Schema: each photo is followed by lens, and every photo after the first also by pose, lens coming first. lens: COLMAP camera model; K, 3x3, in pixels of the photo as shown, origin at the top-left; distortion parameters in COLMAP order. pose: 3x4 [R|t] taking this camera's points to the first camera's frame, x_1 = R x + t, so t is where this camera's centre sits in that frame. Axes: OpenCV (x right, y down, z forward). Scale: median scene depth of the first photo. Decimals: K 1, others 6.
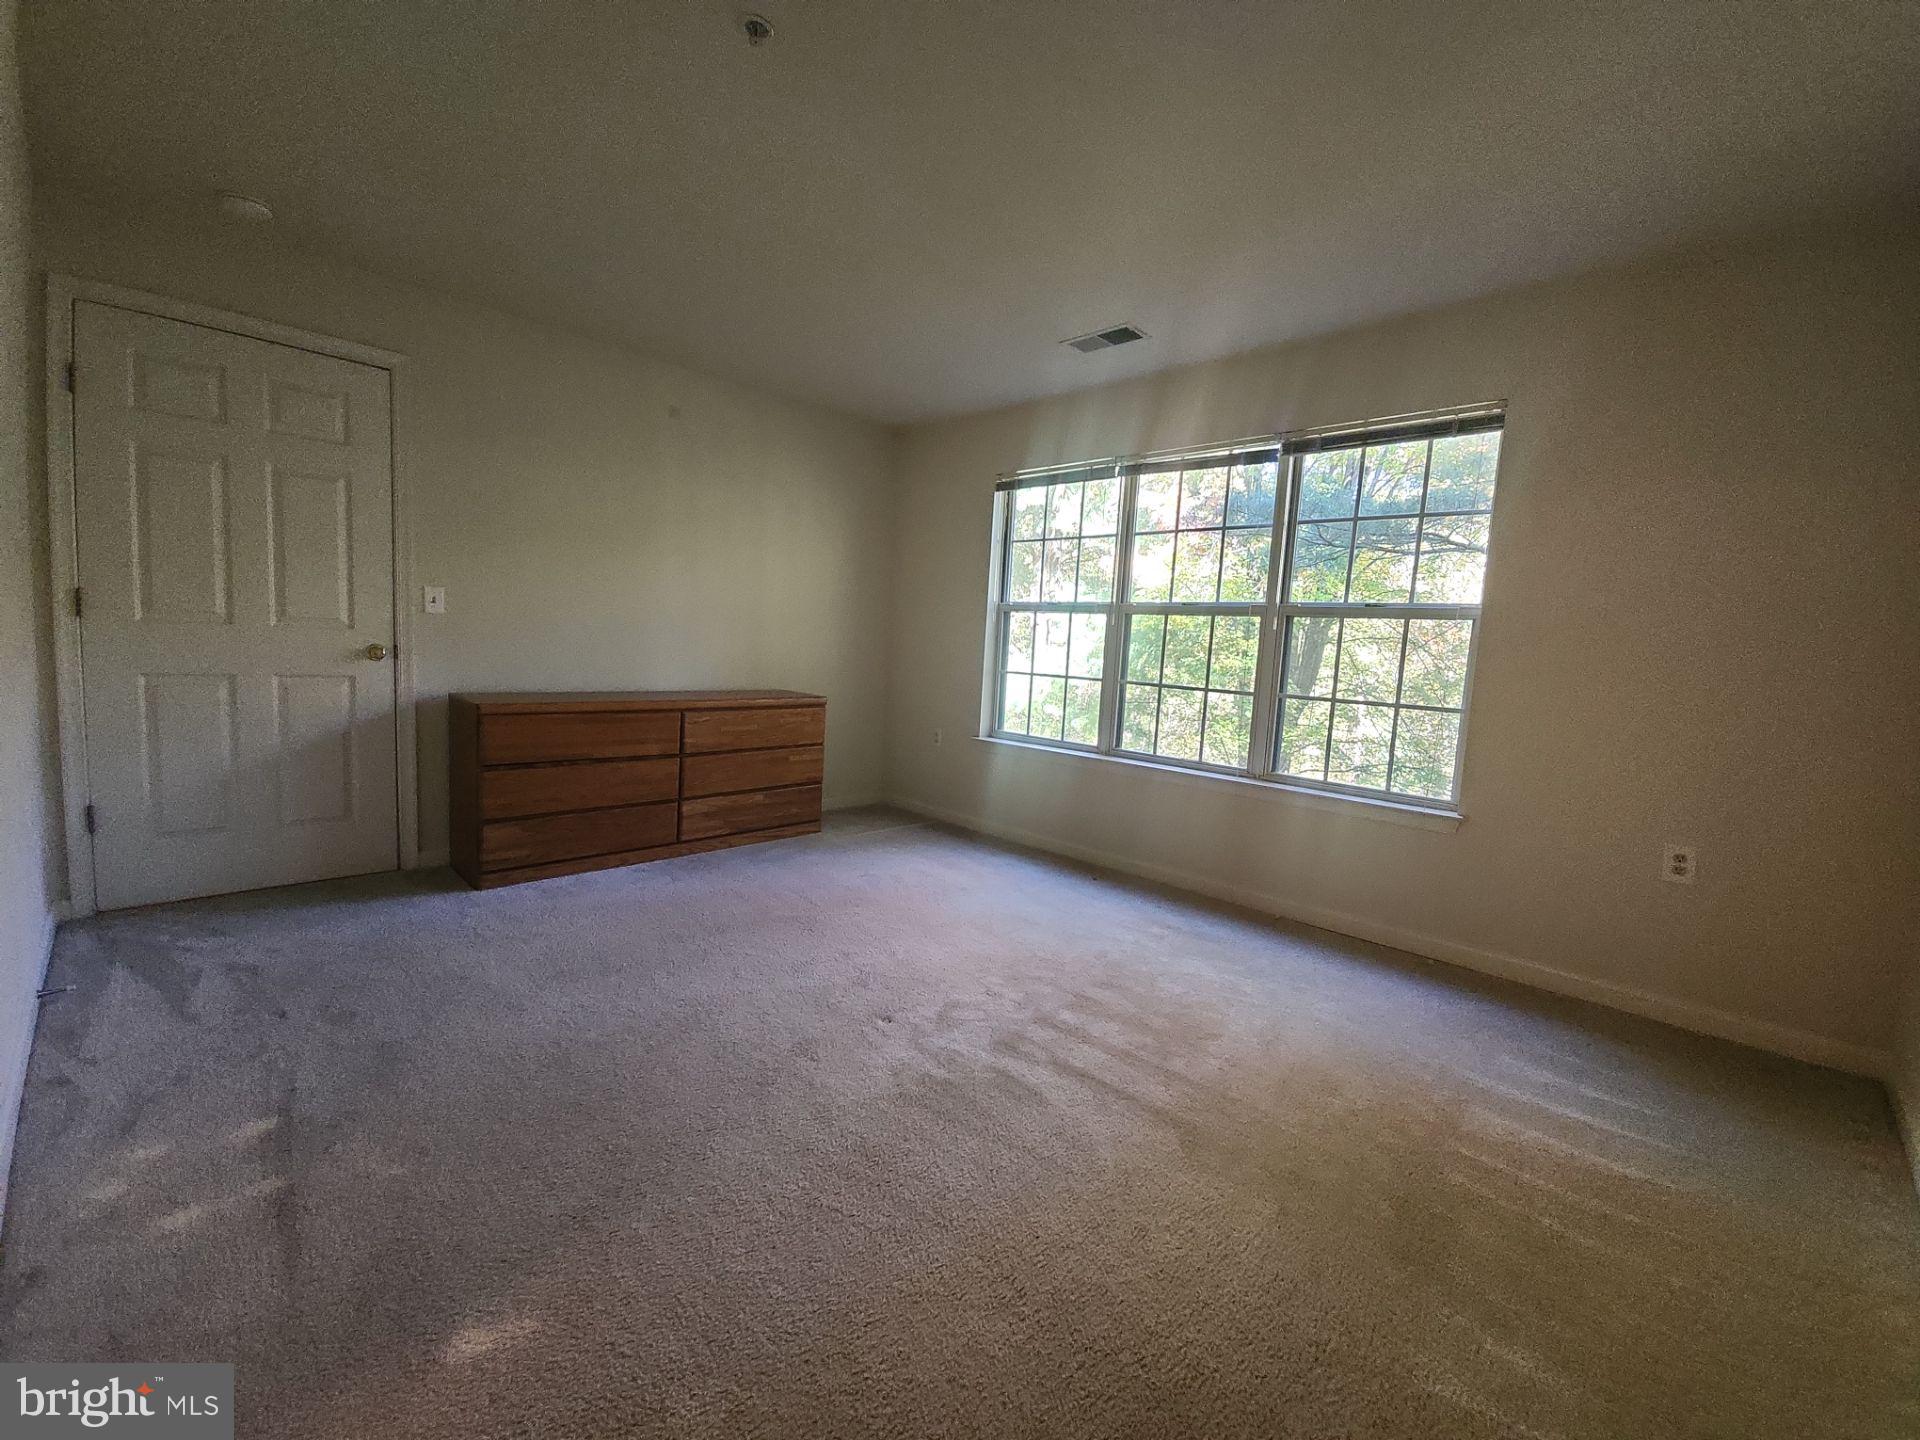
lens RADIAL K [[777.2, 0, 958.7], [0, 777.2, 720.7], [0, 0, 1]] dist [0.000332, -0.000462]
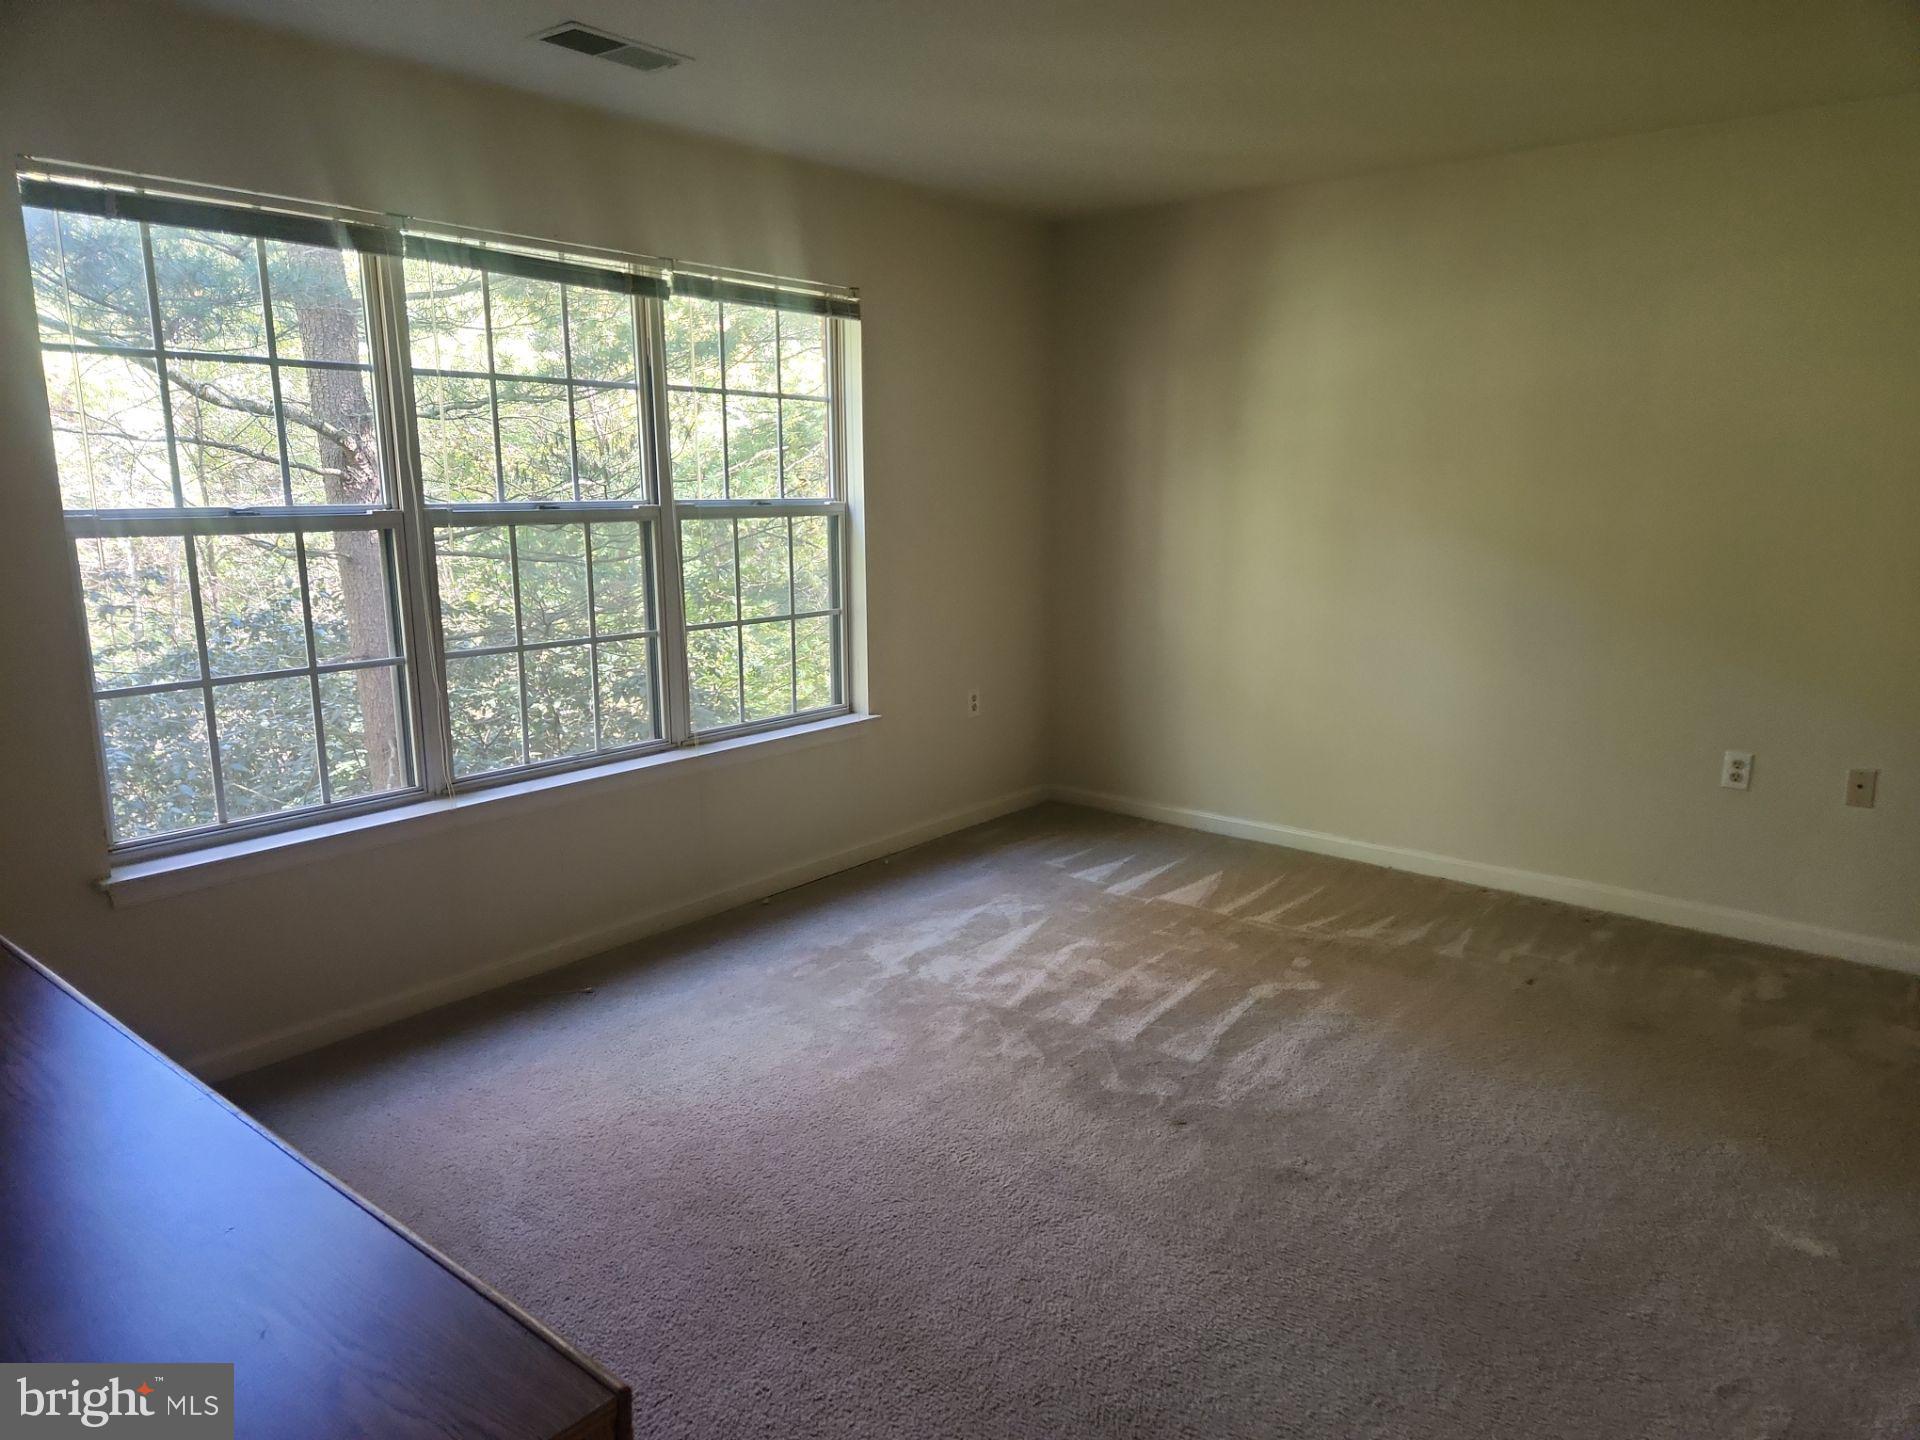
lens RADIAL K [[1282.8, 0, 963.4], [0, 1282.8, 724.4], [0, 0, 1]] dist [0.004537, 0.001520]
pose [[-0.075167, -0.186928, 0.979494, -0.824316], [0.157041, 0.967796, 0.196747, -0.143366], [-0.984727, 0.168610, -0.043391, 0.838874]]
